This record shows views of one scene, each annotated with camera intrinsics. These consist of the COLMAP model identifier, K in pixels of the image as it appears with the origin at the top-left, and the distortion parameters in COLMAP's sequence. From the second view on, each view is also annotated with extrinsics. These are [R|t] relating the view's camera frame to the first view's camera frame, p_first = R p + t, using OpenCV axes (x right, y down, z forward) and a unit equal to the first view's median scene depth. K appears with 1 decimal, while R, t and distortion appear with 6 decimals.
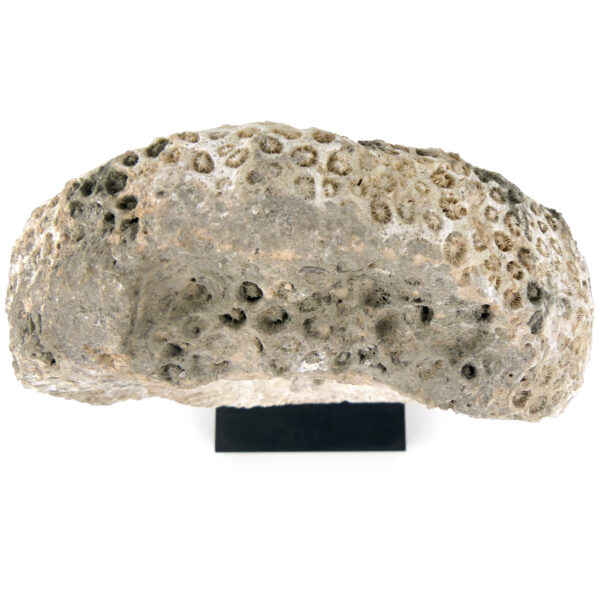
lens RADIAL K [[636.1, 0, 300.0], [0, 636.1, 300.0], [0, 0, 1]] dist [0.007462, 0.003933]
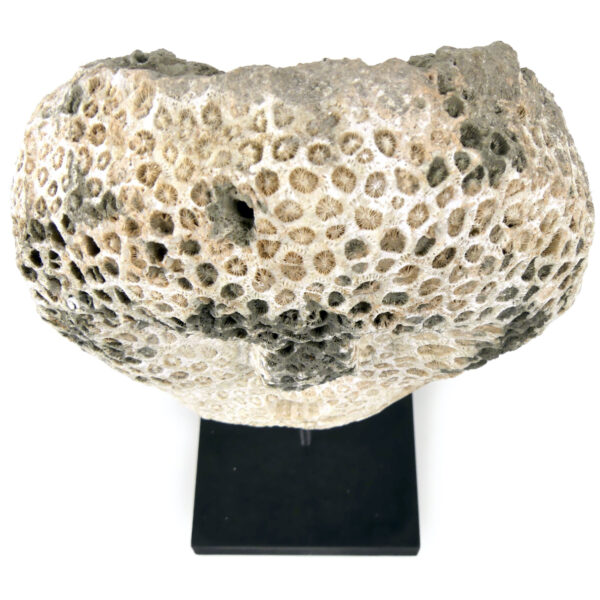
lens RADIAL K [[830.5, 0, 300.0], [0, 830.5, 300.0], [0, 0, 1]] dist [-0.037331, 0.002218]
pose [[-0.998354, 0.053973, 0.019408, -0.028620], [-0.031744, -0.801780, 0.596776, -1.197363], [0.047770, 0.595178, 0.802173, 0.087439]]
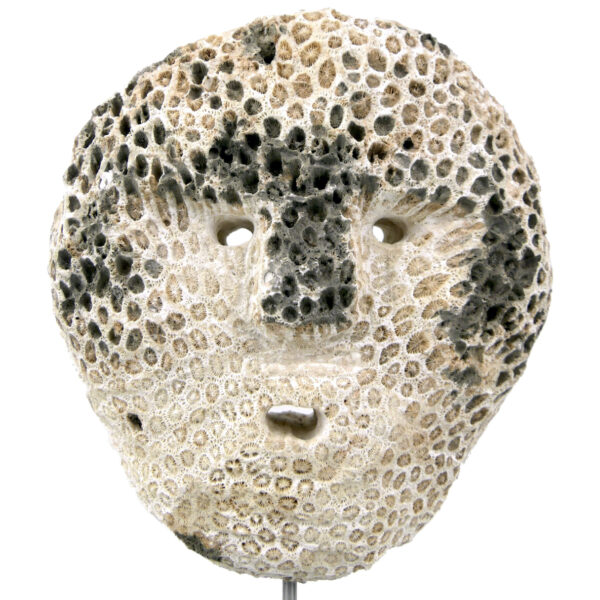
lens RADIAL K [[830.5, 0, 300.0], [0, 830.5, 300.0], [0, 0, 1]] dist [-0.037331, 0.002218]
pose [[-0.997669, 0.006626, -0.067920, 0.143792], [-0.066285, 0.142621, 0.987555, -2.064295], [0.016230, 0.989755, -0.141849, 1.946765]]
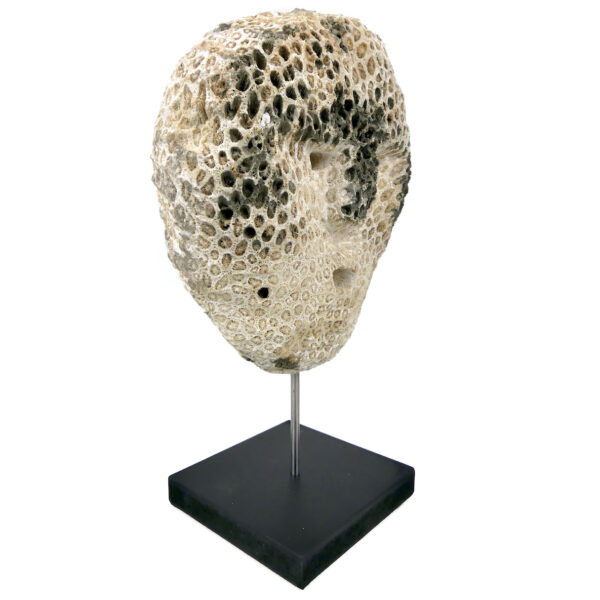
lens RADIAL K [[511.0, 0, 300.9], [0, 511.0, 273.1], [0, 0, 1]] dist [0.000524, 0.000988]
pose [[-0.609321, 0.147518, -0.779080, 1.681091], [-0.786228, 0.015012, 0.617754, -1.249247], [0.102826, 0.988945, 0.106836, 1.706302]]
